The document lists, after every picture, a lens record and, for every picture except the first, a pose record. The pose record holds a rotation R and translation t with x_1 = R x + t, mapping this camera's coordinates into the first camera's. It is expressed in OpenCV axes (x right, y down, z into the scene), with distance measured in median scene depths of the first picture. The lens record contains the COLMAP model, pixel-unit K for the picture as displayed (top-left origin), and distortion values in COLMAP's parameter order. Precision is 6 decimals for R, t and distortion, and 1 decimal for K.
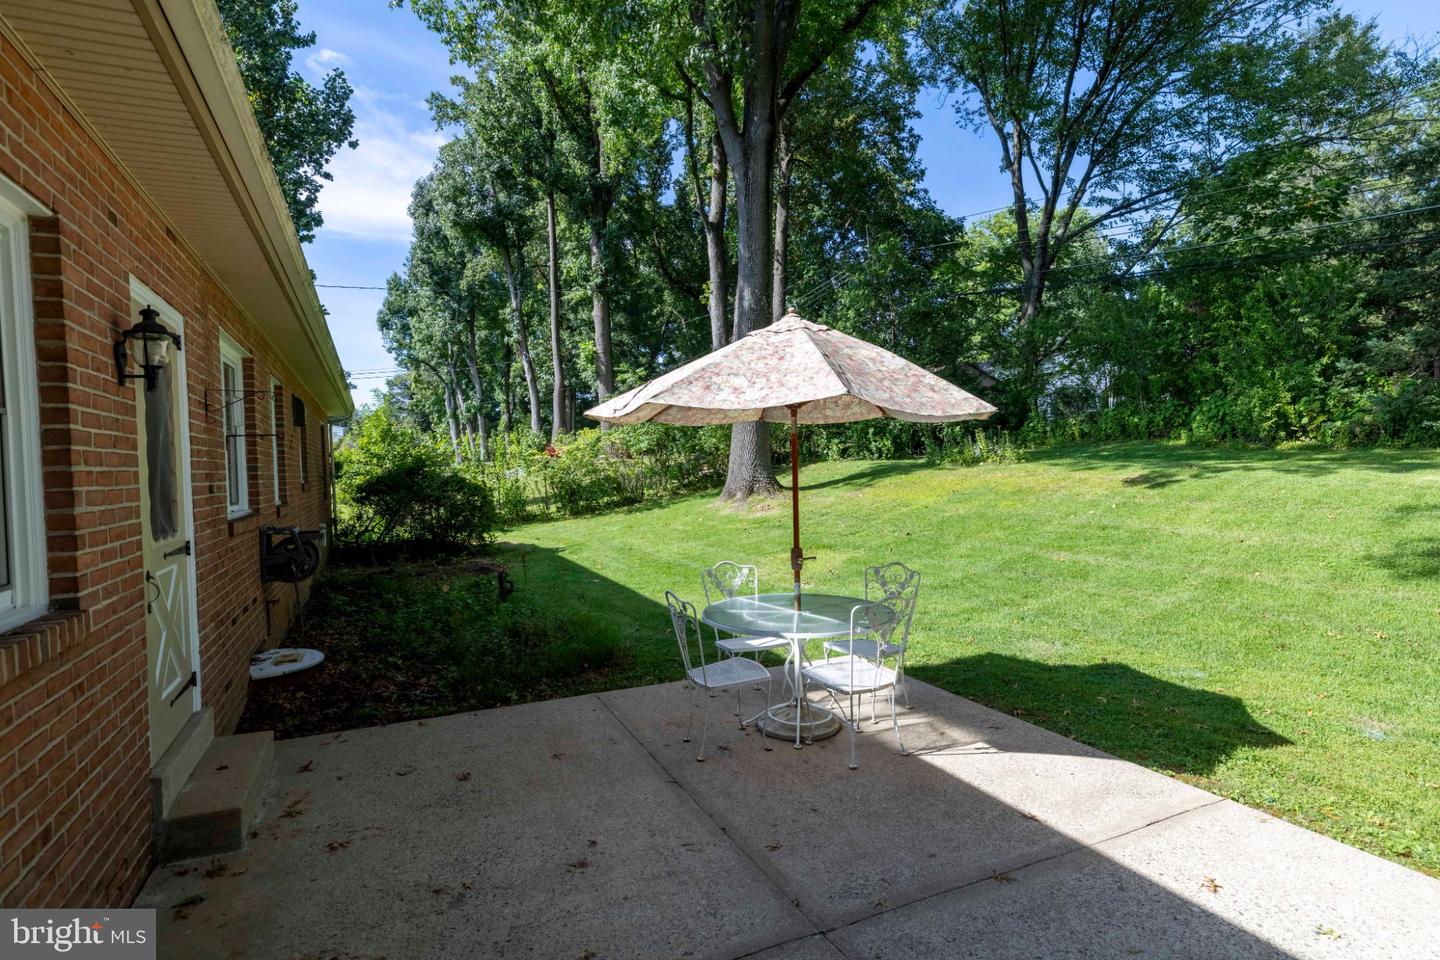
lens RADIAL K [[732.6, 0, 720.0], [0, 732.6, 480.0], [0, 0, 1]] dist [0.005080, -0.001148]
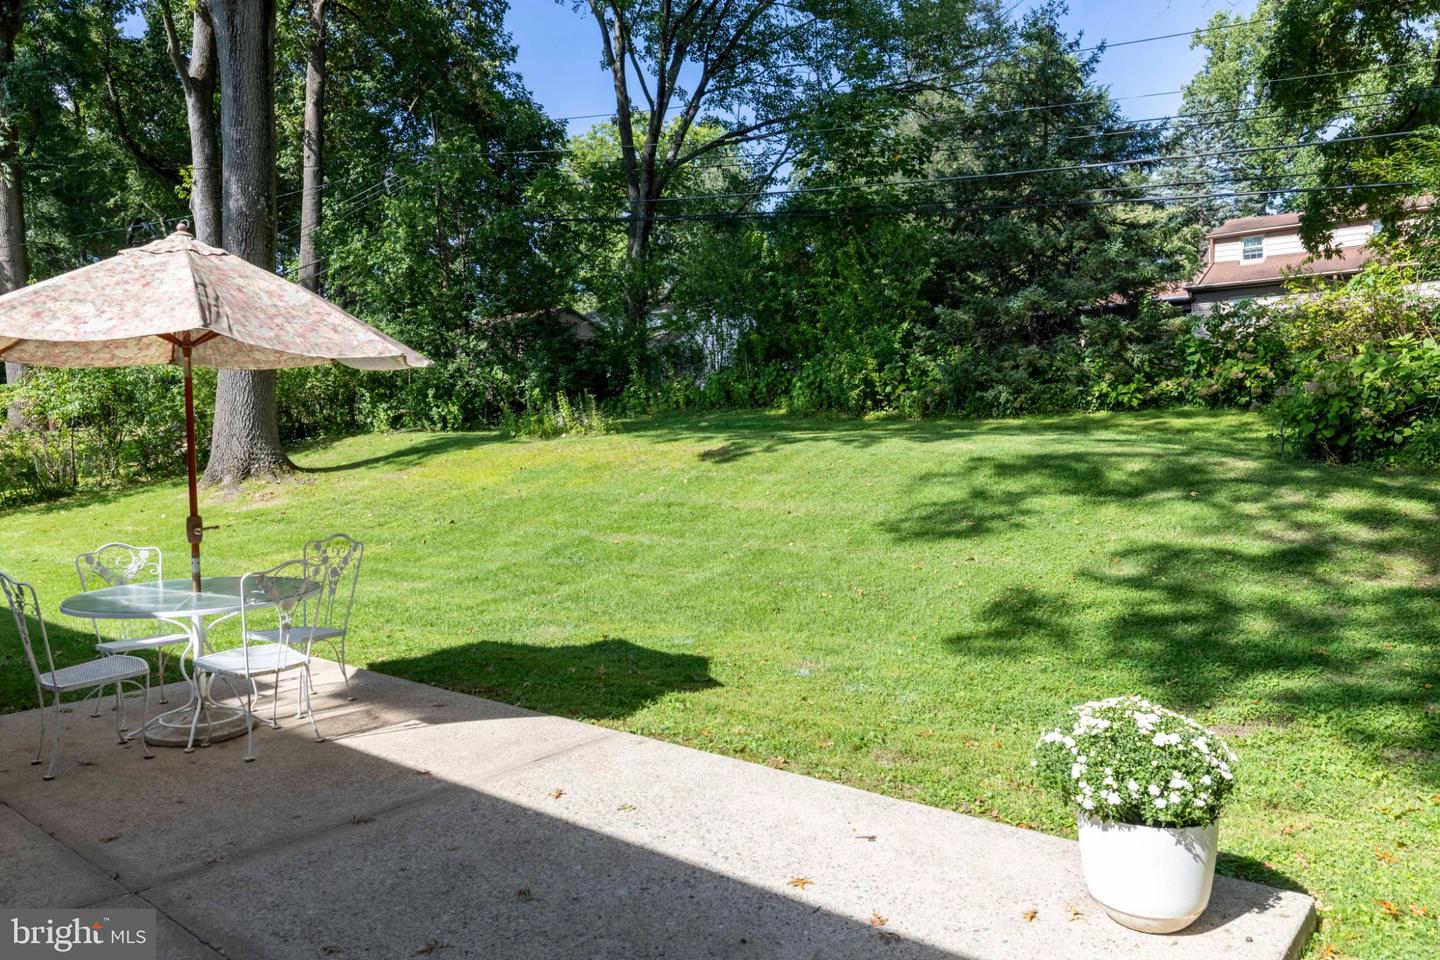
lens RADIAL K [[1016.8, 0, 710.2], [0, 1016.8, 474.4], [0, 0, 1]] dist [0.025780, -0.046502]
pose [[0.909232, -0.013734, 0.416062, 0.033458], [0.010346, 0.999892, 0.010398, 0.008525], [-0.416160, -0.005150, 0.909277, -0.061521]]
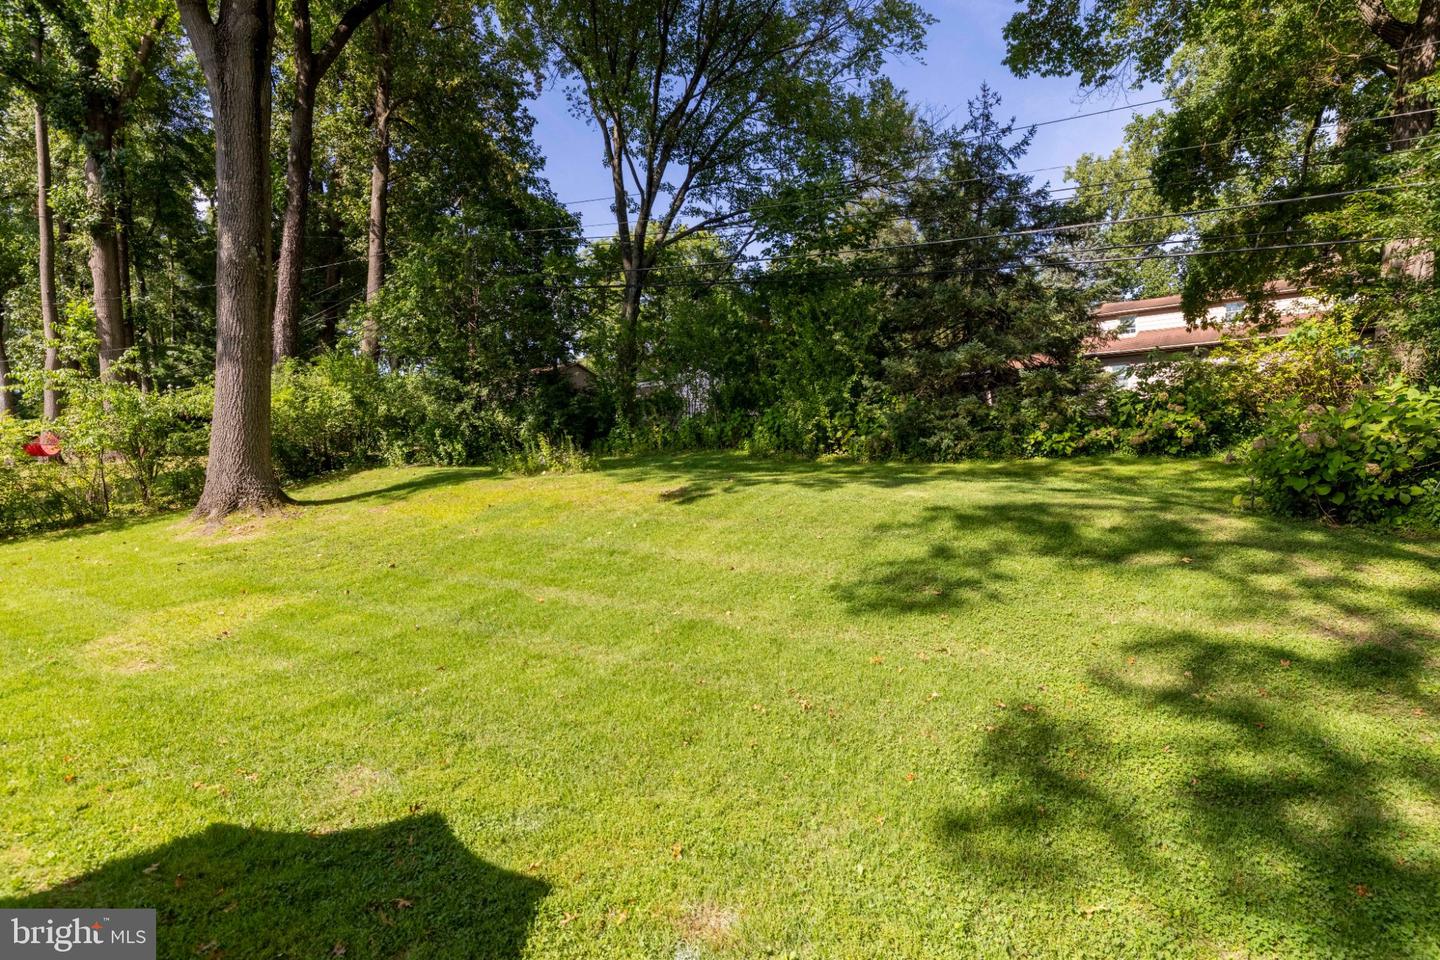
lens RADIAL K [[732.6, 0, 720.0], [0, 732.6, 480.0], [0, 0, 1]] dist [0.005080, -0.001148]
pose [[0.902682, 0.003460, 0.430294, 0.140966], [-0.000728, 0.999979, -0.006514, -0.006698], [-0.430307, 0.005567, 0.902665, 0.097988]]
